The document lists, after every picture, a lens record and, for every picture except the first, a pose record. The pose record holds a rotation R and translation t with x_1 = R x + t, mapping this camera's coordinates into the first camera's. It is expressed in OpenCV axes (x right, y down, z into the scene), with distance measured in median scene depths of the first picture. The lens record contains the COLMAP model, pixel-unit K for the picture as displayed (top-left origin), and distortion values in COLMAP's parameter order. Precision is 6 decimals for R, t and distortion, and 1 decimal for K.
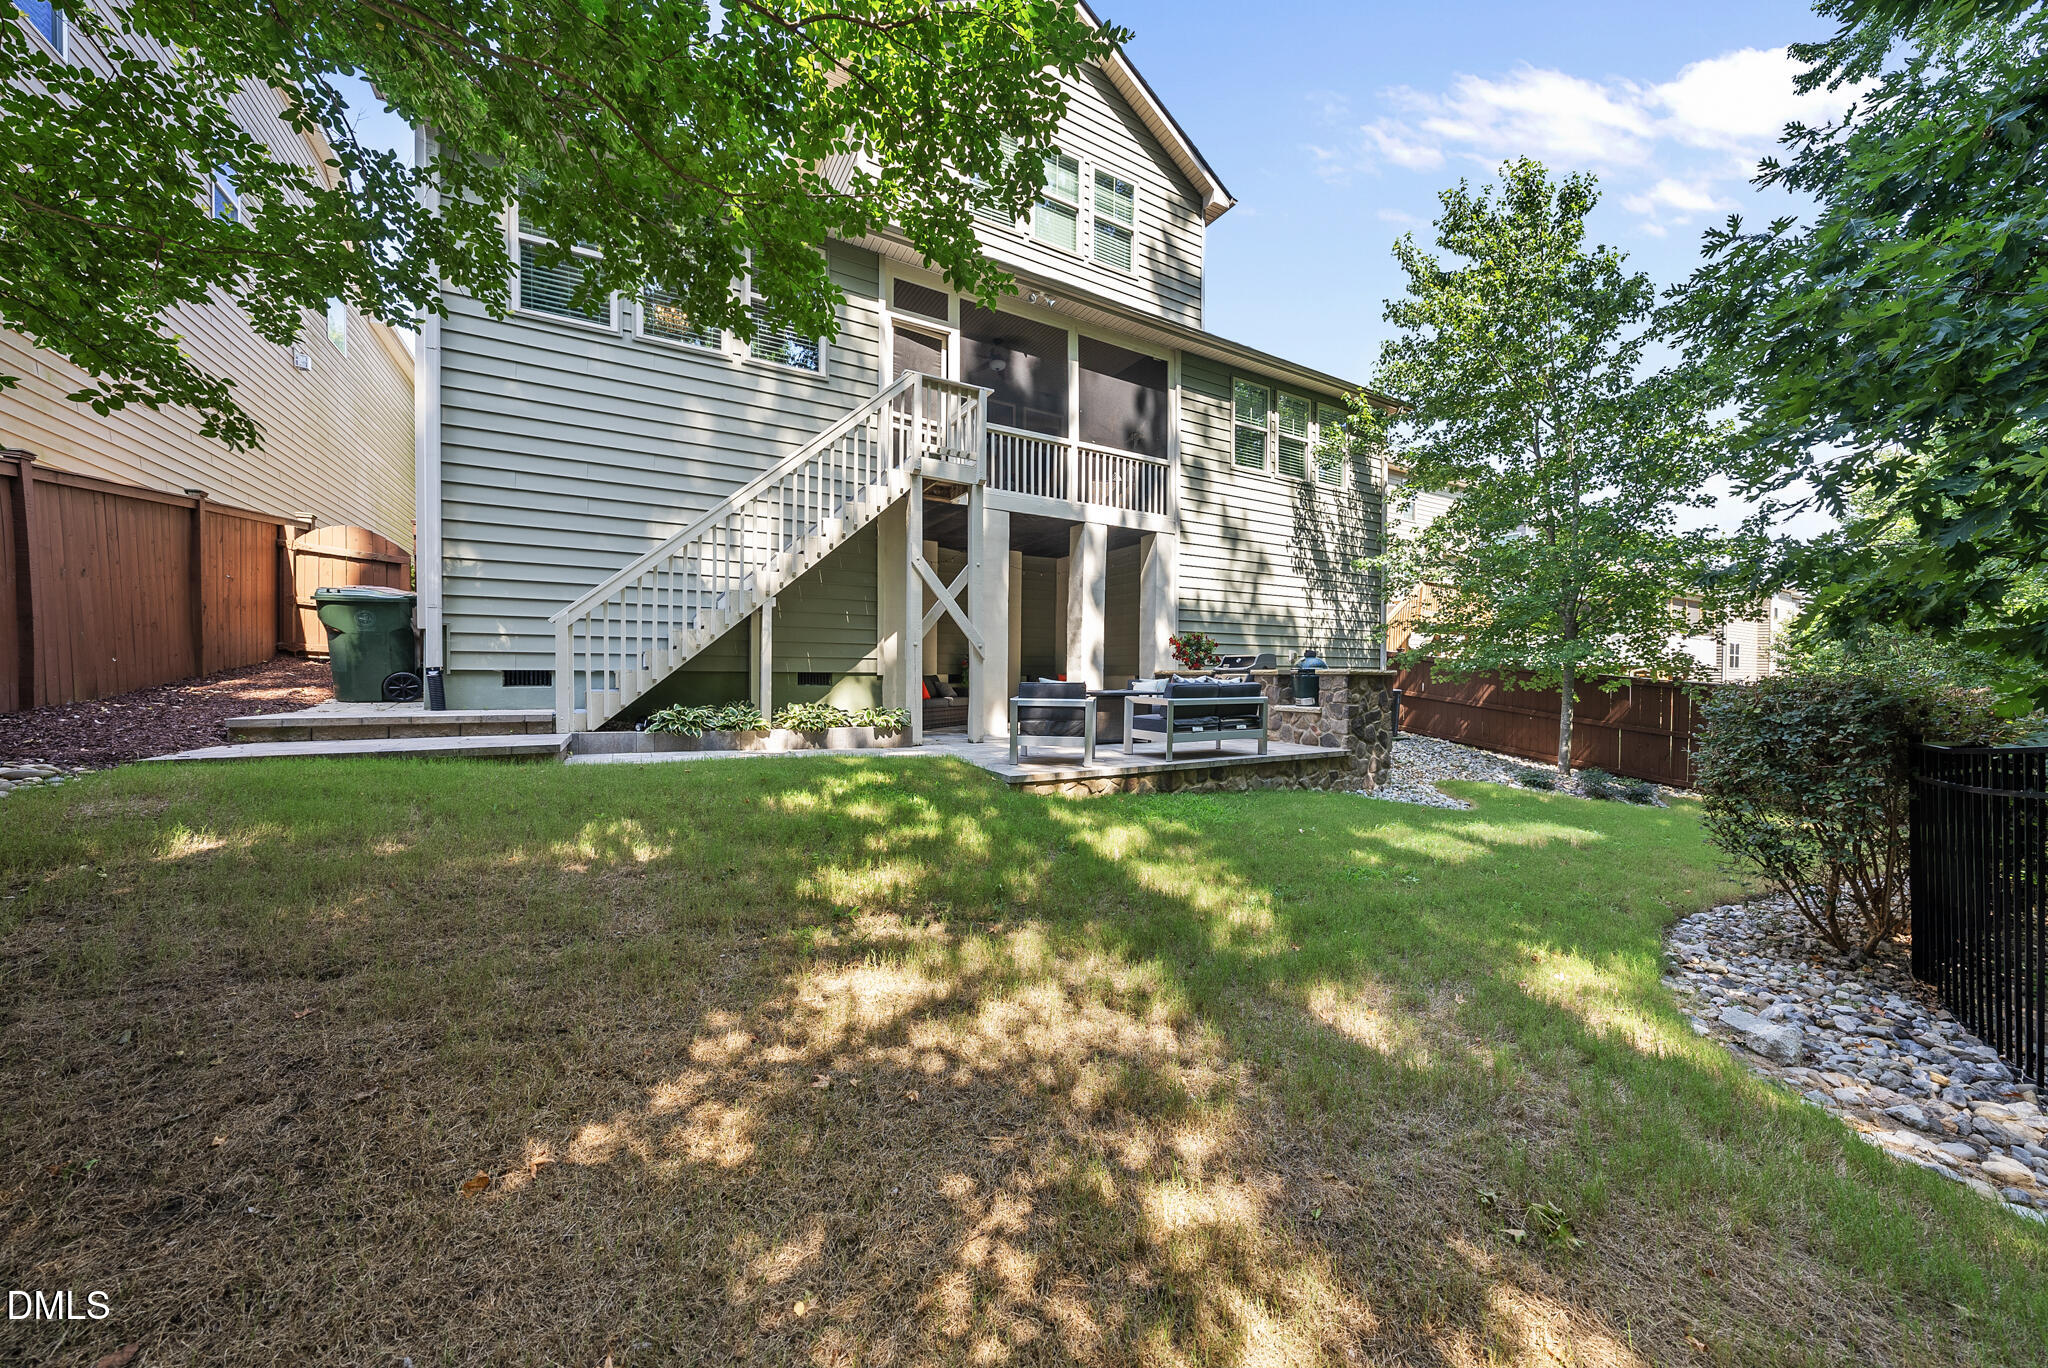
lens RADIAL K [[706.4, 0, 1029.7], [0, 706.4, 675.0], [0, 0, 1]] dist [-0.000301, -0.000014]
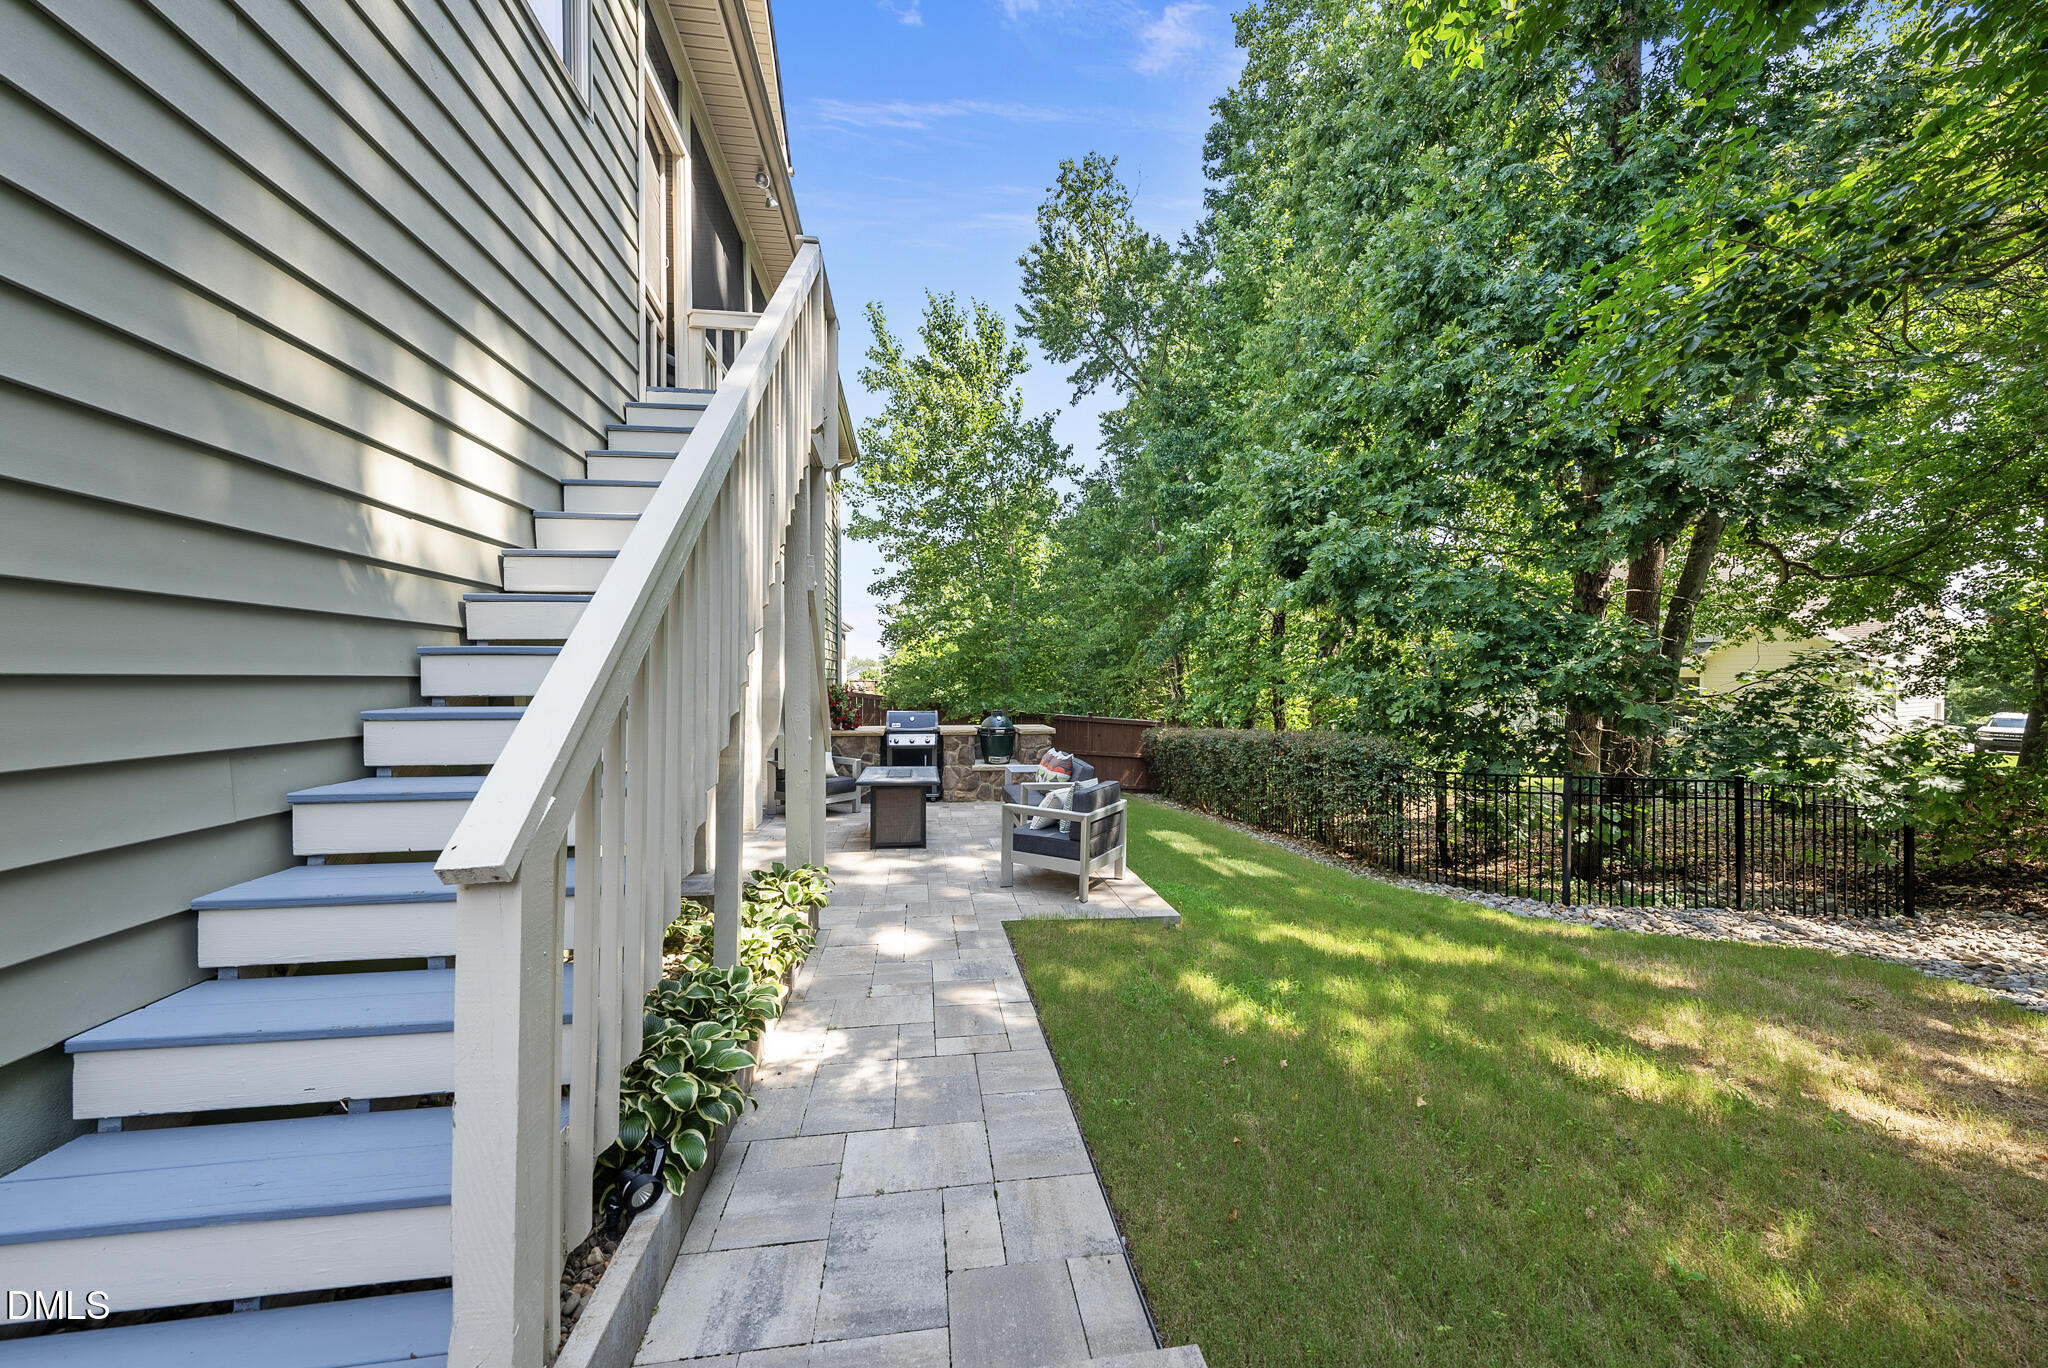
lens RADIAL K [[706.4, 0, 1029.7], [0, 706.4, 675.0], [0, 0, 1]] dist [-0.000301, -0.000014]
pose [[0.367678, 0.004501, 0.929942, -0.546781], [0.004114, 0.999971, -0.006466, -0.077249], [-0.929944, 0.006204, 0.367648, 0.579779]]
